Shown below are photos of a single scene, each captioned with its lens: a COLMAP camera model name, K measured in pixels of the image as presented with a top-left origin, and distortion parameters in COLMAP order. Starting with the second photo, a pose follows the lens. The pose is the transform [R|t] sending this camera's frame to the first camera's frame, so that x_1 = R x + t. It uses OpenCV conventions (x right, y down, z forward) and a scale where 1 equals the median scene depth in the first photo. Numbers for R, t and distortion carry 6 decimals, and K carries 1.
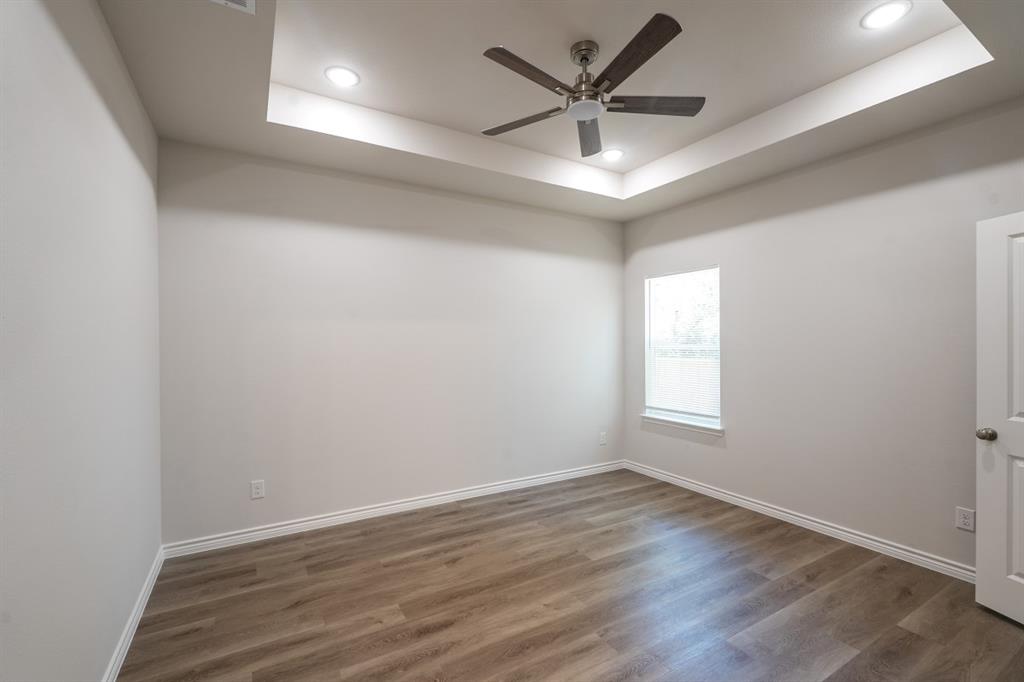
lens RADIAL K [[449.2, 0, 515.3], [0, 449.2, 342.1], [0, 0, 1]] dist [-0.003901, 0.000105]
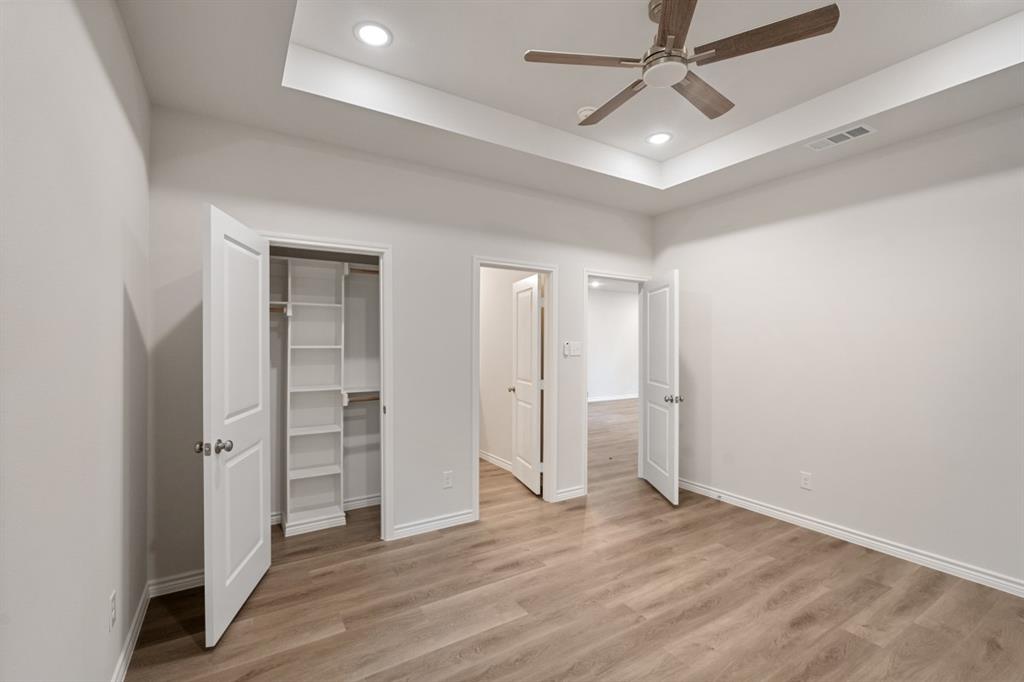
lens RADIAL K [[449.2, 0, 510.2], [0, 449.2, 342.7], [0, 0, 1]] dist [-0.003901, 0.000105]
pose [[-0.999920, 0.000076, -0.012651, 0.501810], [0.000127, 0.999992, -0.004104, -0.001198], [0.012650, -0.004105, -0.999912, 2.000818]]
